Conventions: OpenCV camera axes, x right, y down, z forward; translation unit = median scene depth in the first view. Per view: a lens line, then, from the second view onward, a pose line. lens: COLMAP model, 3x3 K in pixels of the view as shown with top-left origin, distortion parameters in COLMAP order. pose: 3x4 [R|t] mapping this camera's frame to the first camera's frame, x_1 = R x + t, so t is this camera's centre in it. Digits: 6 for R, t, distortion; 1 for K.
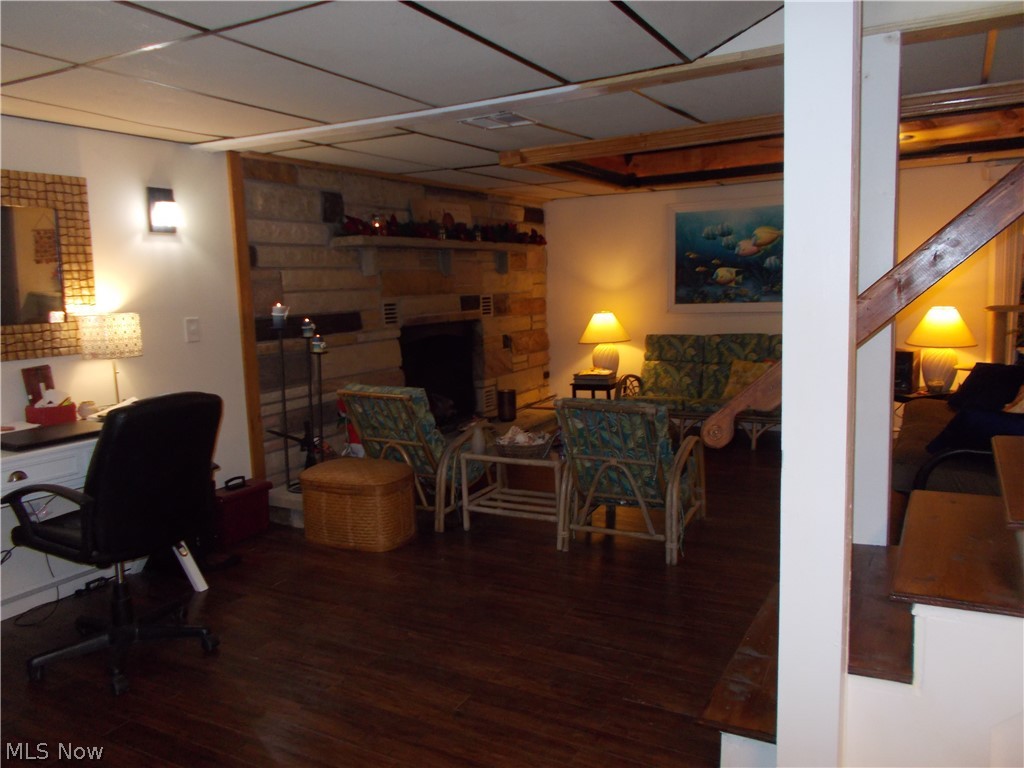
lens RADIAL K [[789.5, 0, 512.0], [0, 789.5, 384.0], [0, 0, 1]] dist [0.010707, -0.053589]
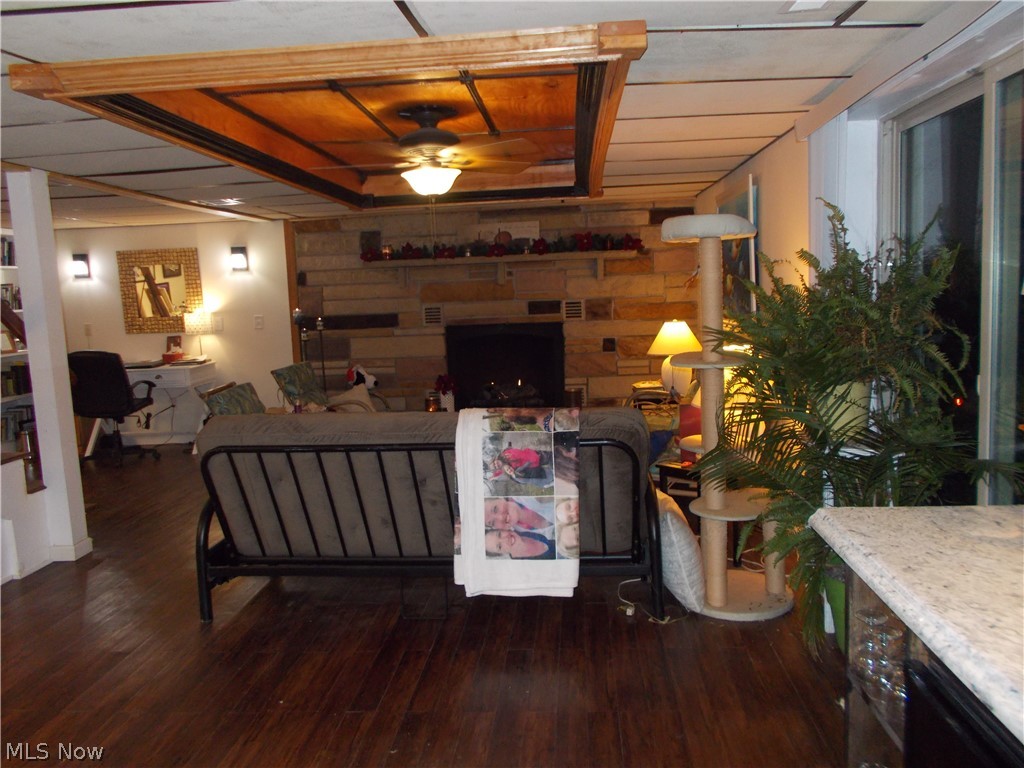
lens RADIAL K [[789.5, 0, 512.0], [0, 789.5, 384.0], [0, 0, 1]] dist [0.010707, -0.053589]
pose [[0.406505, 0.122809, -0.905357, 1.260970], [-0.090094, 0.991484, 0.094039, -0.127035], [0.909196, 0.043340, 0.414108, 0.660563]]
